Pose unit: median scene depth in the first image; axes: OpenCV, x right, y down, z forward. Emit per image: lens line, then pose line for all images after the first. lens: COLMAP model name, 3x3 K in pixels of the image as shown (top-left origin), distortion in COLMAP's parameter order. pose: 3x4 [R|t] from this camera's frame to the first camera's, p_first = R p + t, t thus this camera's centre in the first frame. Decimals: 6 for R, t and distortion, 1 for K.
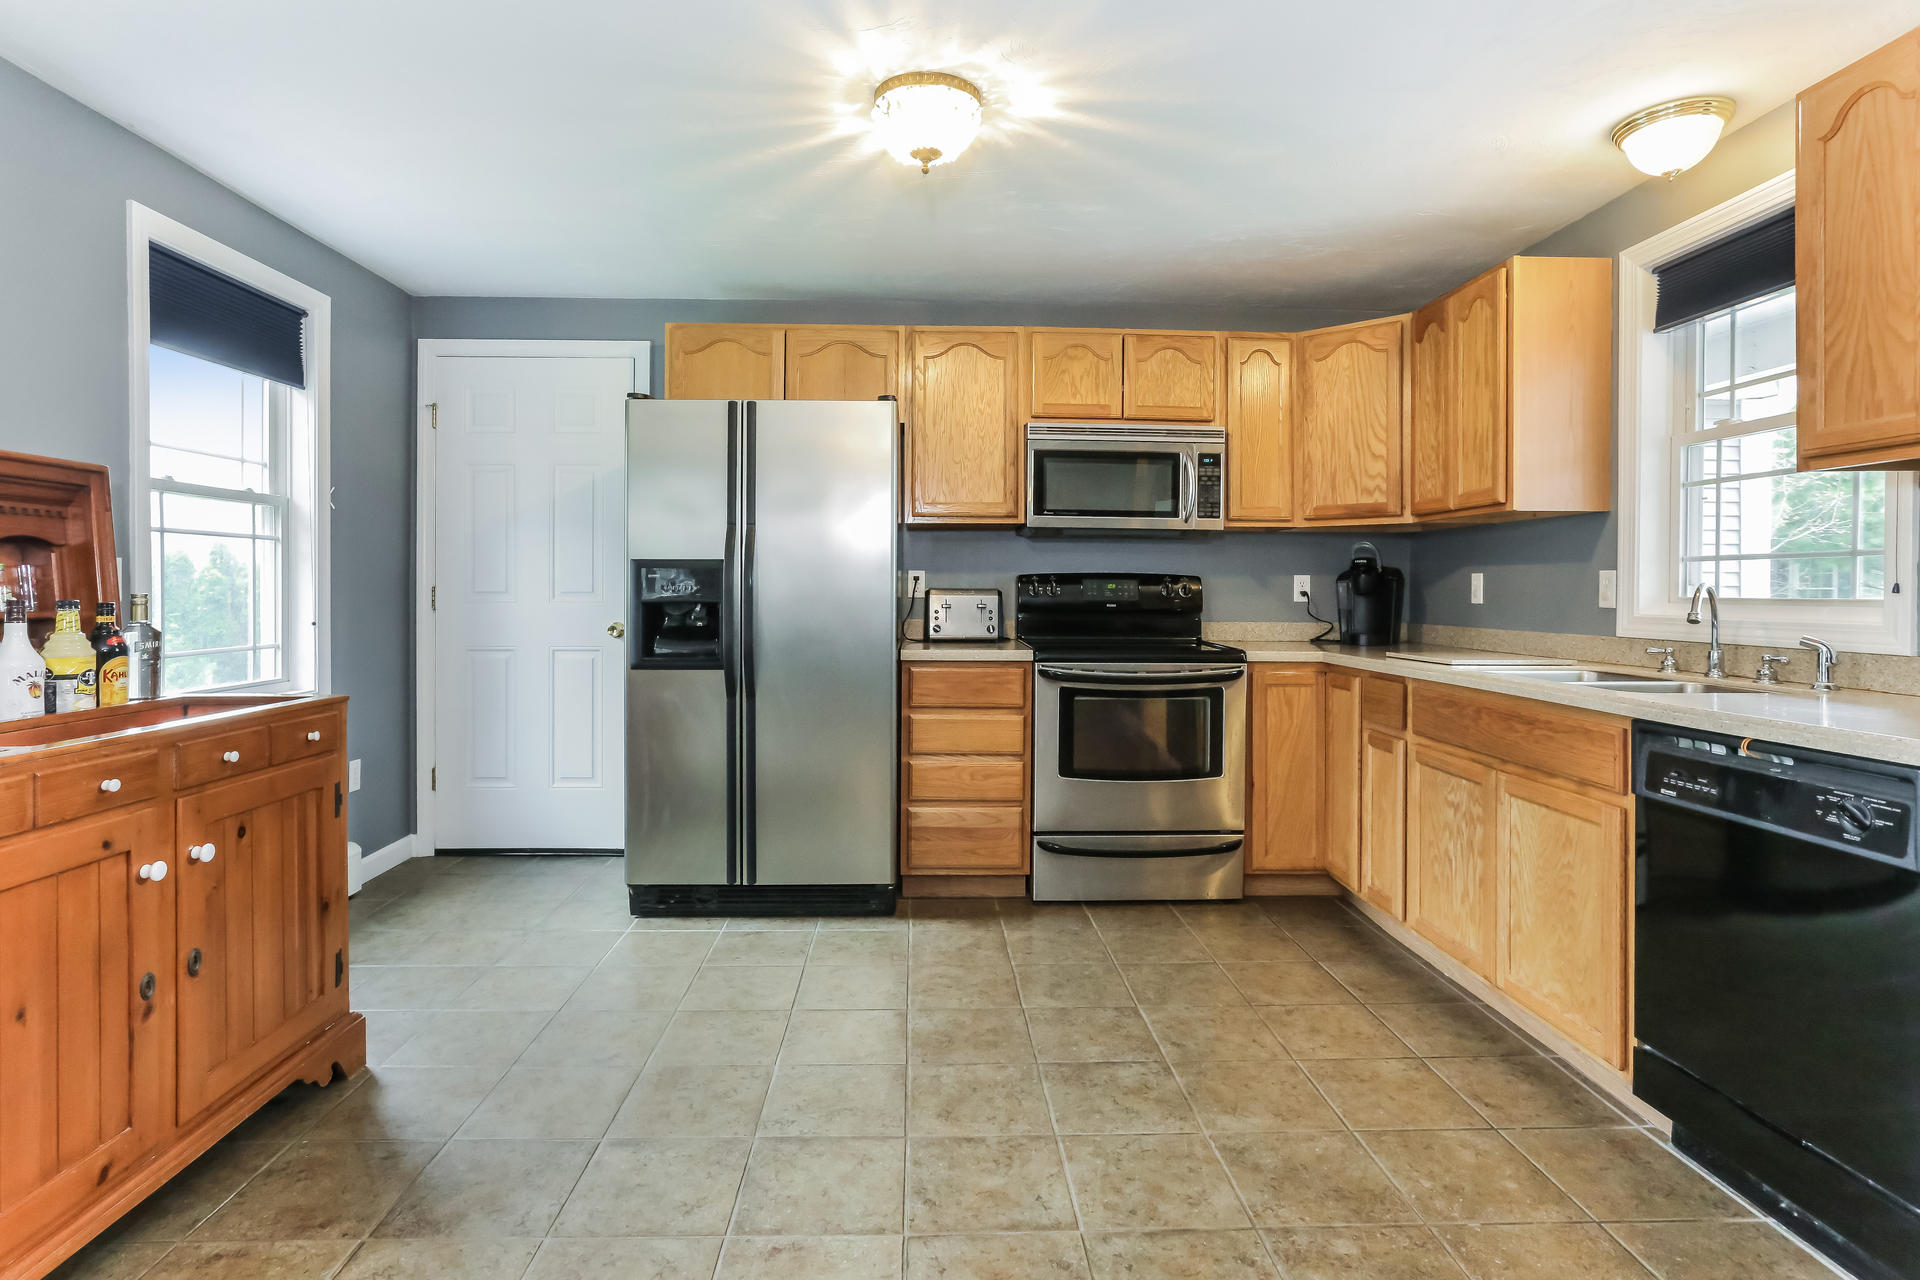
lens RADIAL K [[997.6, 0, 960.9], [0, 997.6, 592.5], [0, 0, 1]] dist [-0.003427, 0.000715]
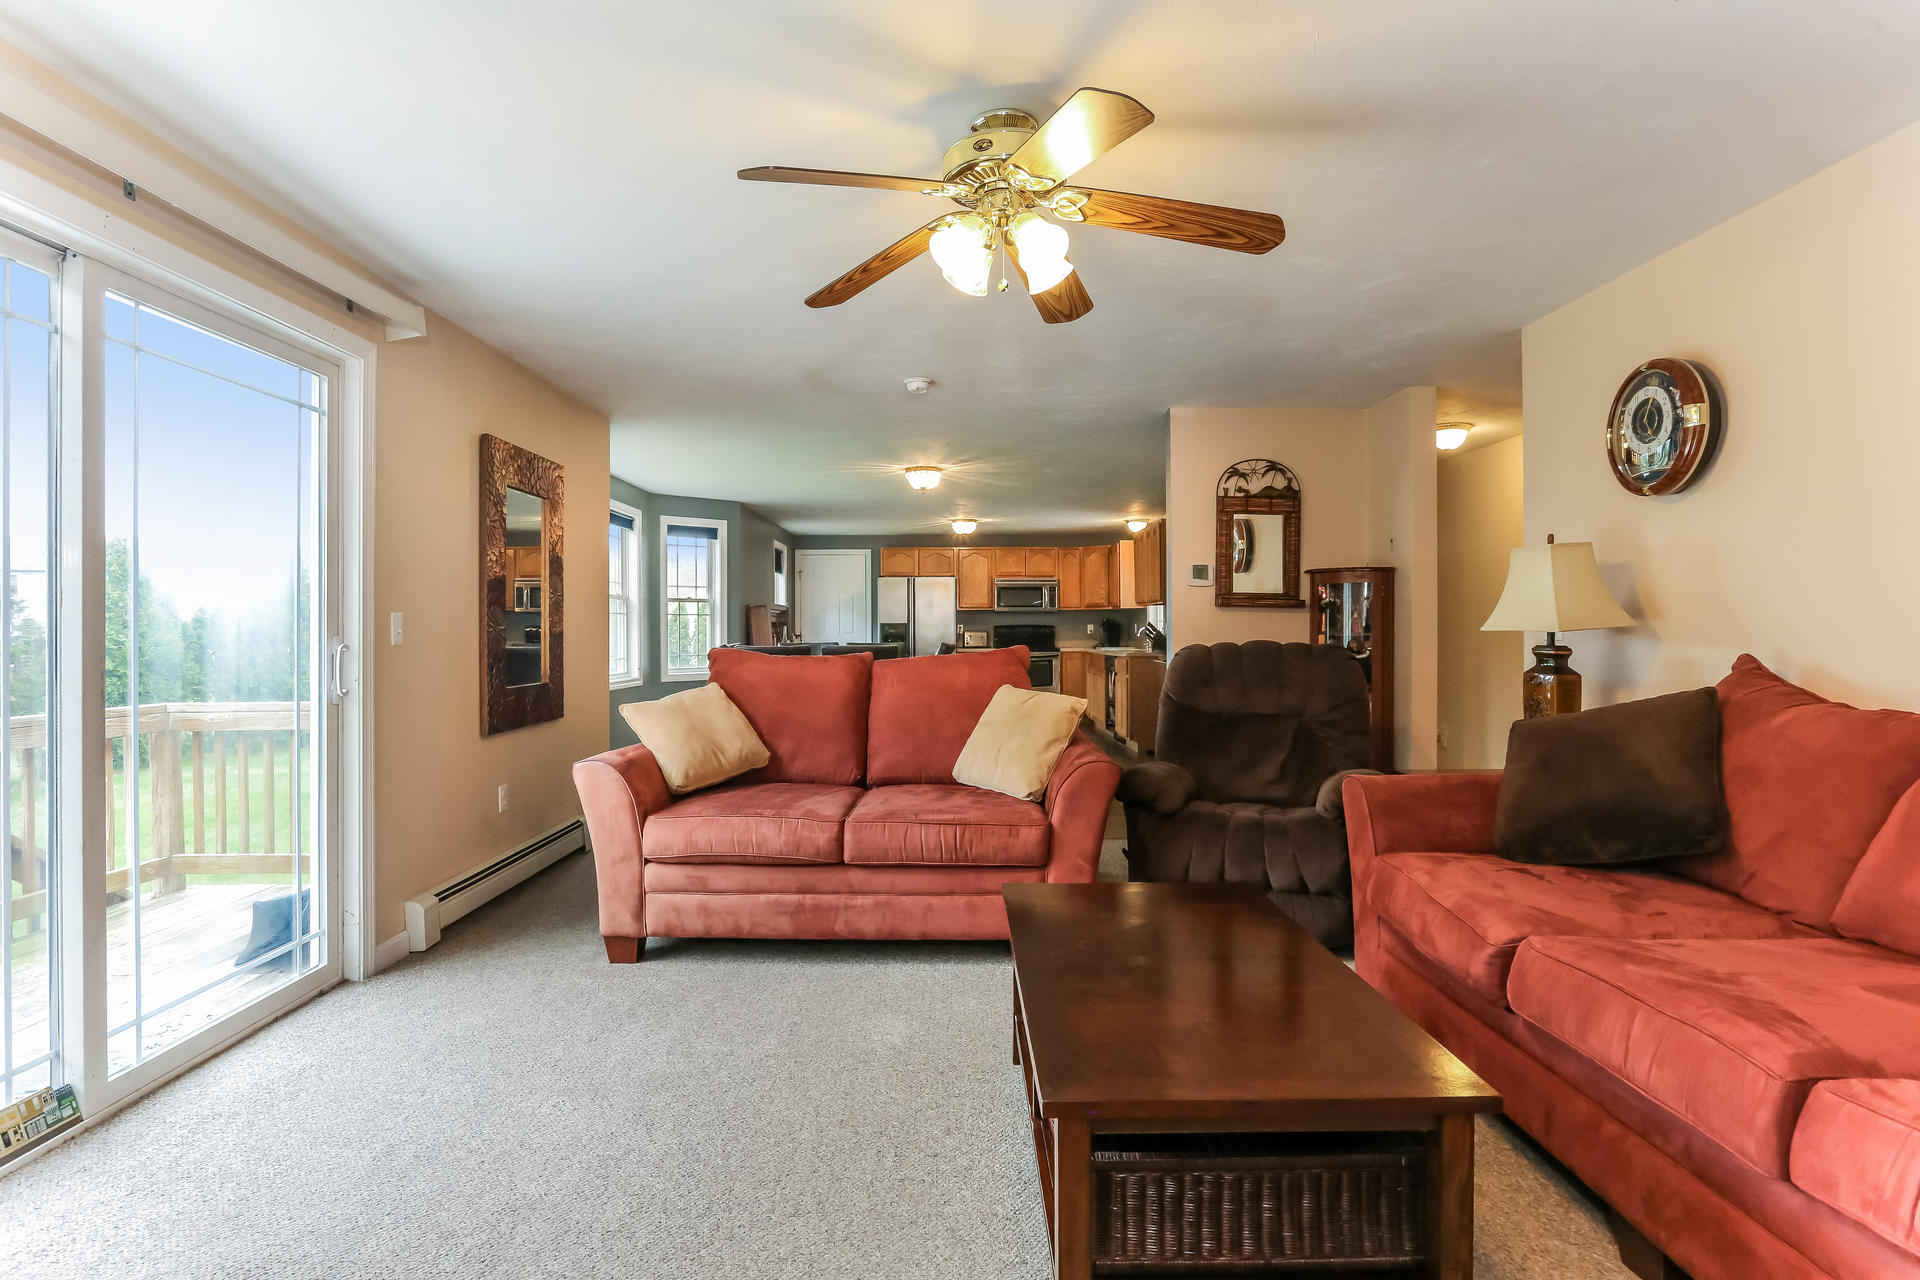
lens RADIAL K [[1039.2, 0, 960.0], [0, 1039.2, 640.0], [0, 0, 1]] dist [-0.000122, 0.000956]
pose [[0.999505, -0.007497, -0.030570, 0.064634], [0.007683, 0.999953, 0.005966, 0.008090], [0.030524, -0.006198, 0.999515, -2.668176]]
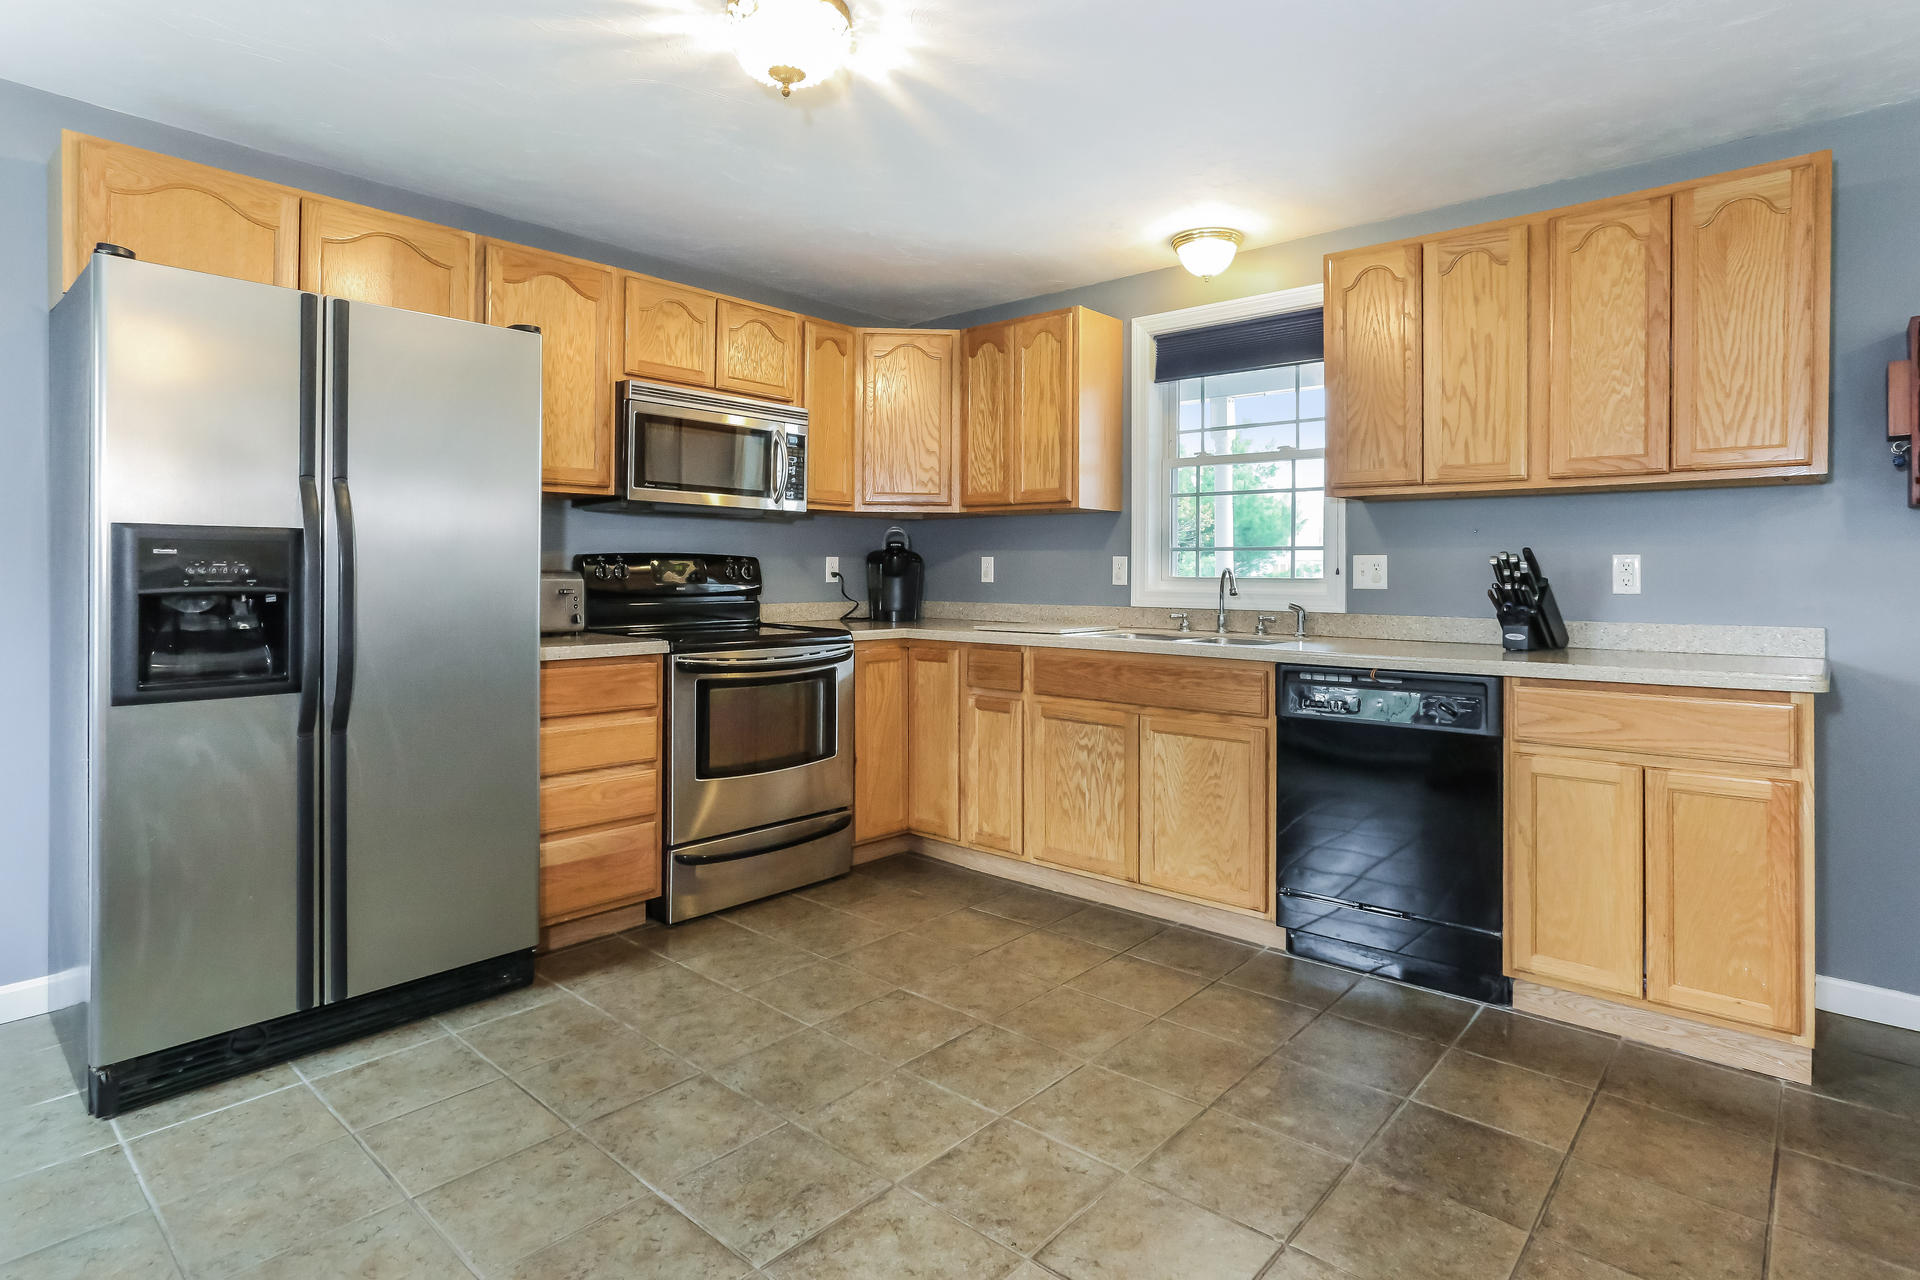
lens RADIAL K [[1004.5, 0, 996.5], [0, 1004.5, 563.3], [0, 0, 1]] dist [-0.064446, 0.047312]
pose [[0.679443, 0.003775, 0.733718, -0.403511], [0.001219, 0.999980, -0.006274, -0.004849], [-0.733727, 0.005157, 0.679425, 0.203010]]
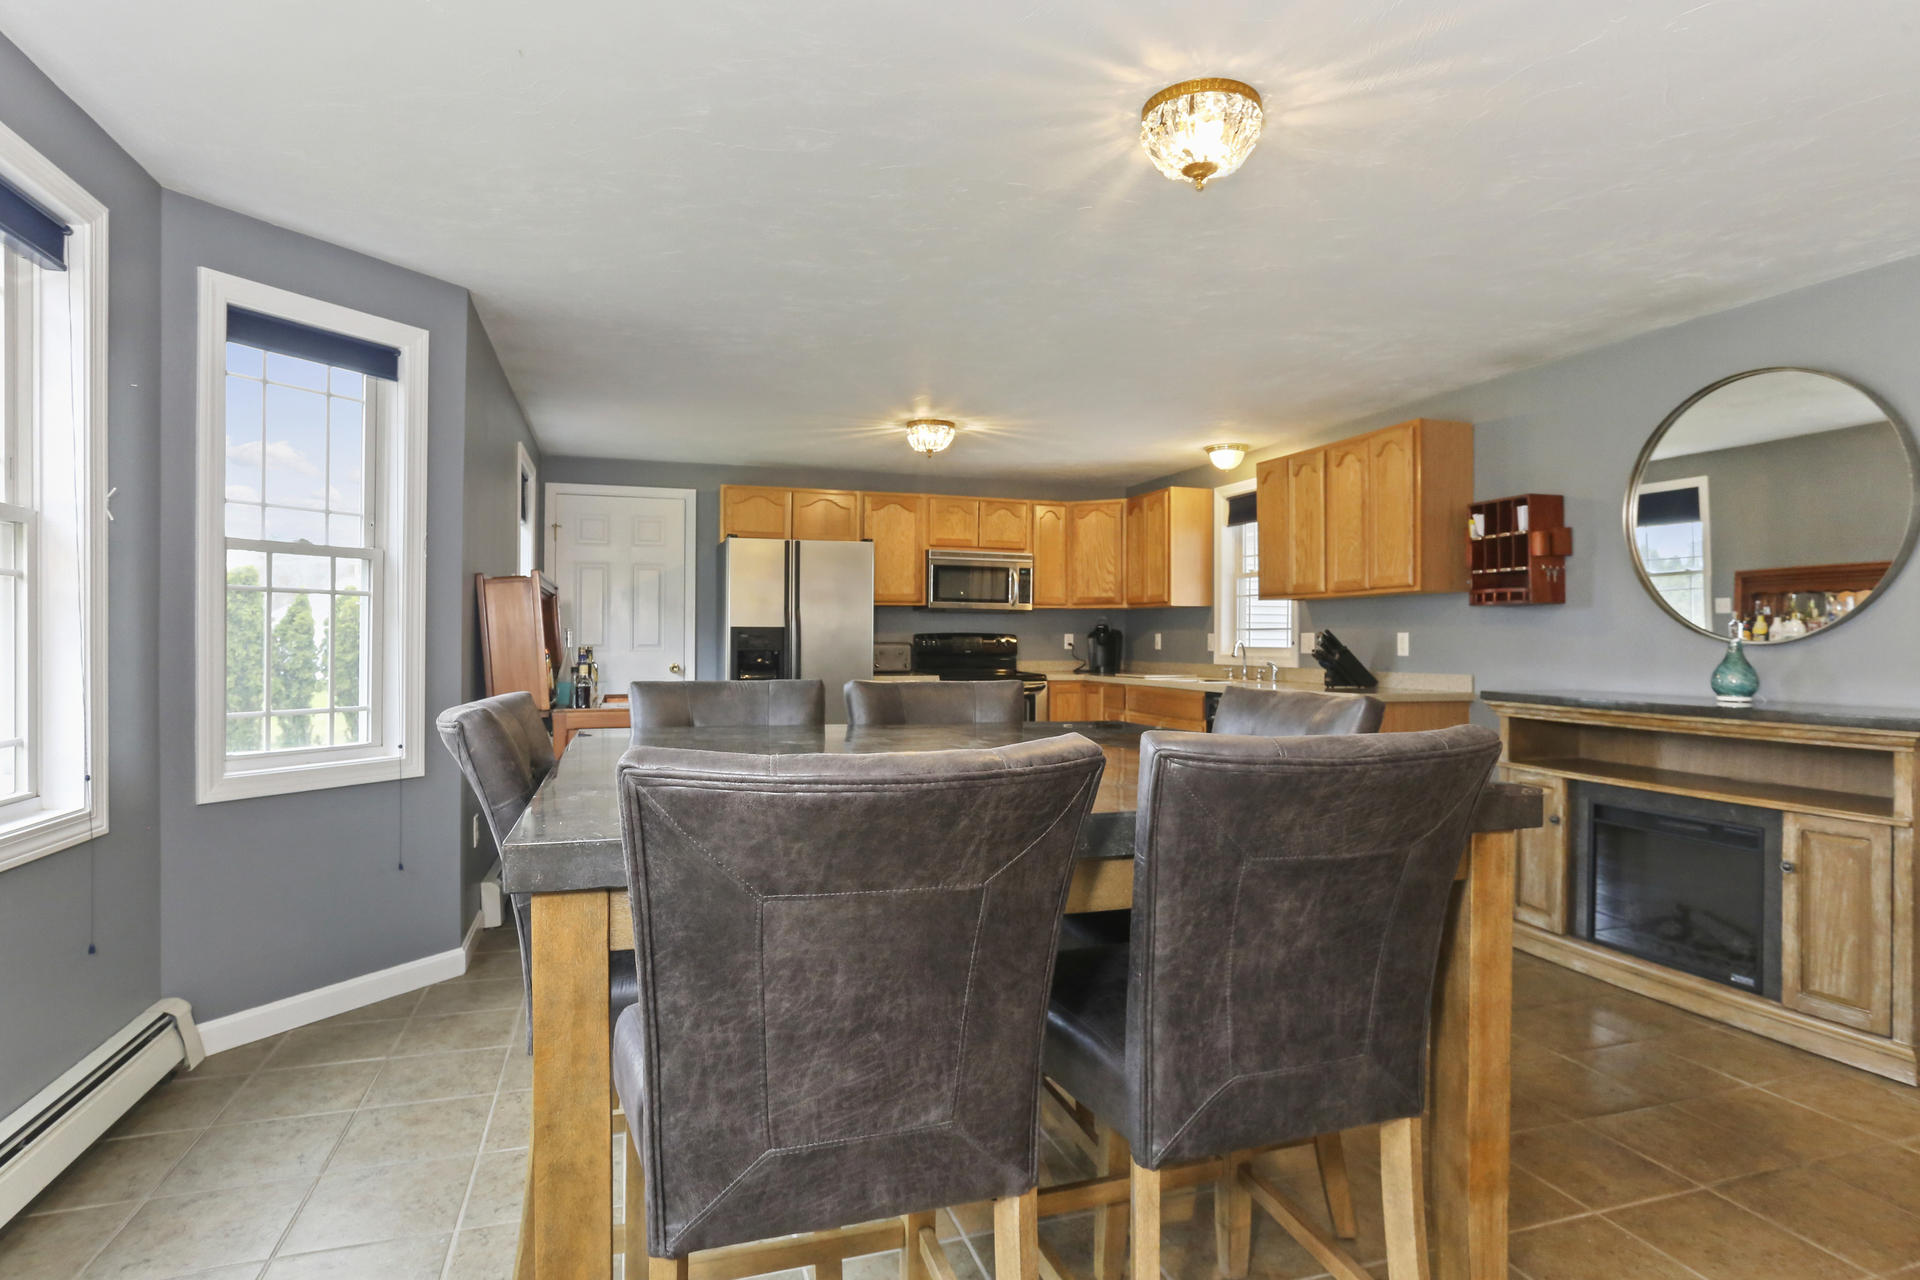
lens RADIAL K [[1039.2, 0, 960.0], [0, 1039.2, 640.0], [0, 0, 1]] dist [-0.000122, 0.000956]
pose [[0.964001, 0.000112, 0.265897, -0.432010], [0.000210, 0.999999, -0.001185, -0.005792], [-0.265897, 0.001198, 0.964001, -0.936921]]
